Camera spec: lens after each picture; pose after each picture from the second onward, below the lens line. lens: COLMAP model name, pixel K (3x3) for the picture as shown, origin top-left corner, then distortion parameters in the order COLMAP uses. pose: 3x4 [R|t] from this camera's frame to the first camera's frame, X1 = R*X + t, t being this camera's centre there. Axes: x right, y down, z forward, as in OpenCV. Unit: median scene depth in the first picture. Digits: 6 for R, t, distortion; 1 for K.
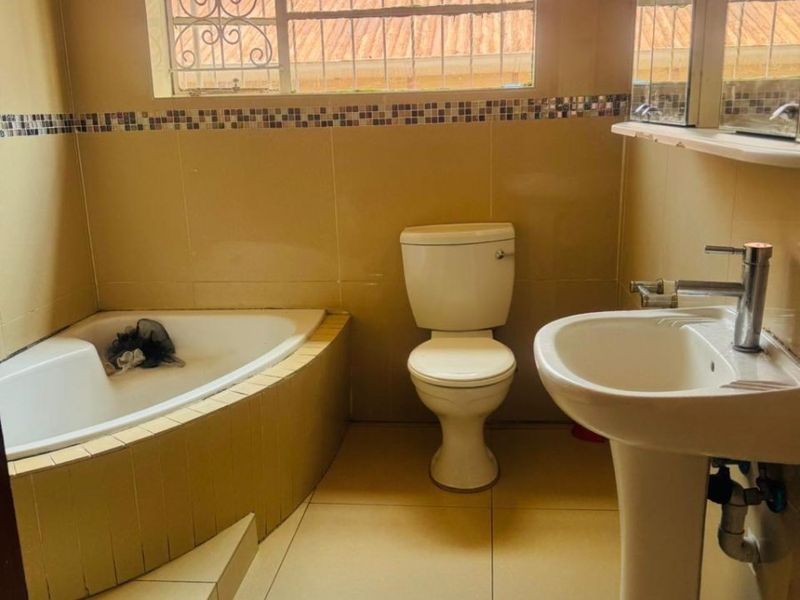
lens RADIAL K [[736.9, 0, 398.2], [0, 736.9, 296.5], [0, 0, 1]] dist [0.173289, -0.386006]
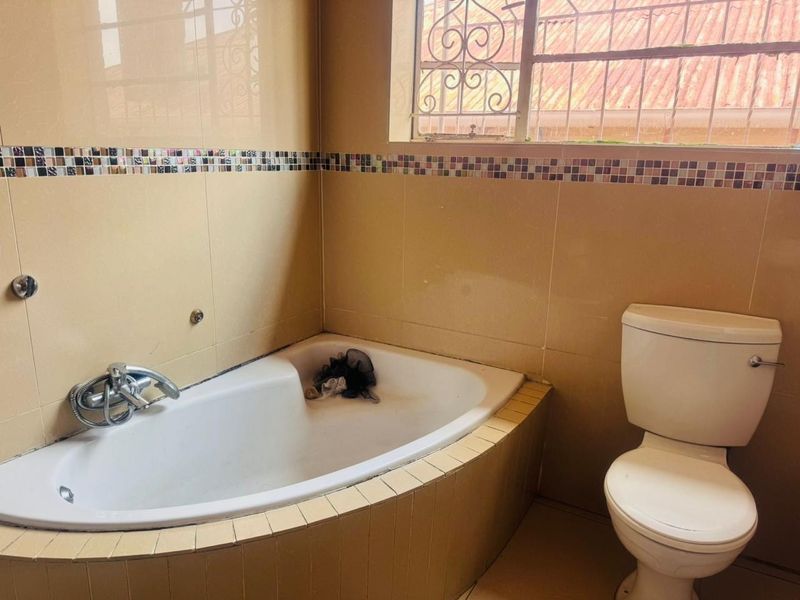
lens RADIAL K [[562.1, 0, 403.7], [0, 562.1, 299.1], [0, 0, 1]] dist [0.092006, -0.140186]
pose [[0.917908, 0.150994, -0.366942, 0.008757], [-0.145546, 0.988432, 0.042649, -0.088921], [0.369137, 0.014259, 0.929266, 0.296197]]
